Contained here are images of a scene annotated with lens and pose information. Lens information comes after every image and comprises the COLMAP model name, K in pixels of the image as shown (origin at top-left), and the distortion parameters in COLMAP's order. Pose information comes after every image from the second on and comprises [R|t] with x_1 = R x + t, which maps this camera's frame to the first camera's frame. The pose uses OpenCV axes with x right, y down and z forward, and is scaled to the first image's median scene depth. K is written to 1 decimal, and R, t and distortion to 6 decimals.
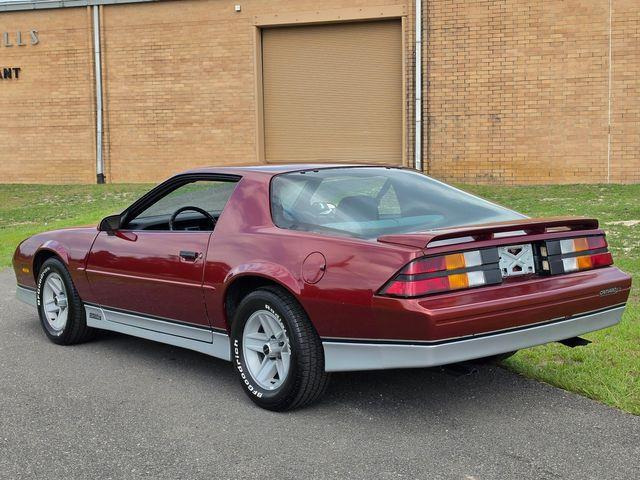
lens RADIAL K [[958.6, 0, 320.0], [0, 958.6, 240.0], [0, 0, 1]] dist [0.117517, -0.046741]
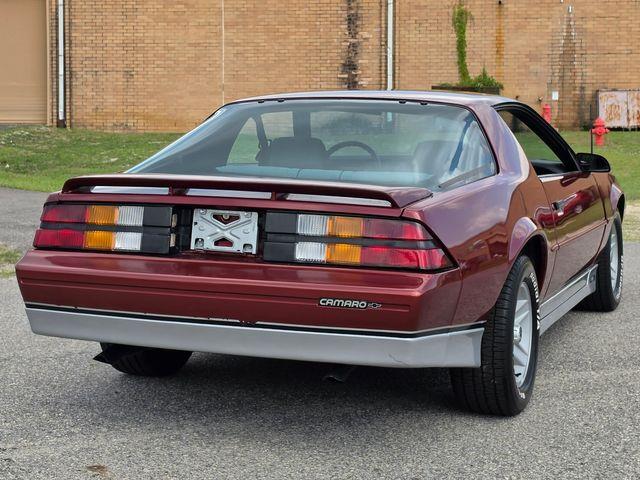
lens RADIAL K [[1152.8, 0, 320.0], [0, 1152.8, 240.0], [0, 0, 1]] dist [0.108633, -0.079145]
pose [[0.489853, 0.135630, -0.861190, 0.152706], [-0.098983, 0.990089, 0.099627, -0.010121], [0.866168, 0.036441, 0.498423, 0.099008]]
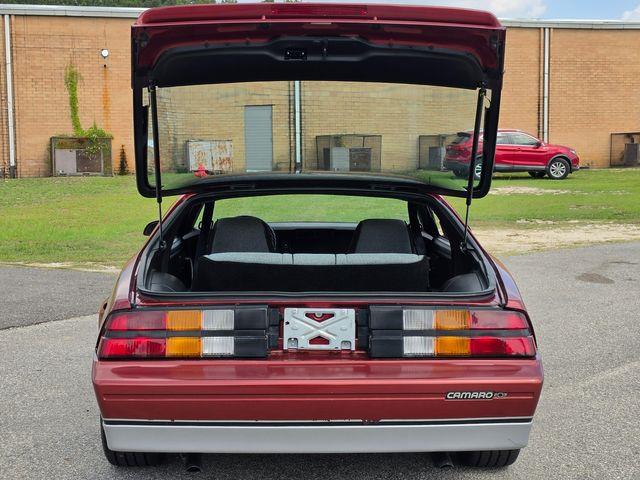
lens RADIAL K [[958.6, 0, 320.0], [0, 958.6, 240.0], [0, 0, 1]] dist [0.117517, -0.046741]
pose [[0.780743, 0.087922, -0.618636, 0.100647], [-0.078997, 0.995996, 0.041856, -0.011863], [0.619838, 0.016191, 0.784562, 0.067540]]
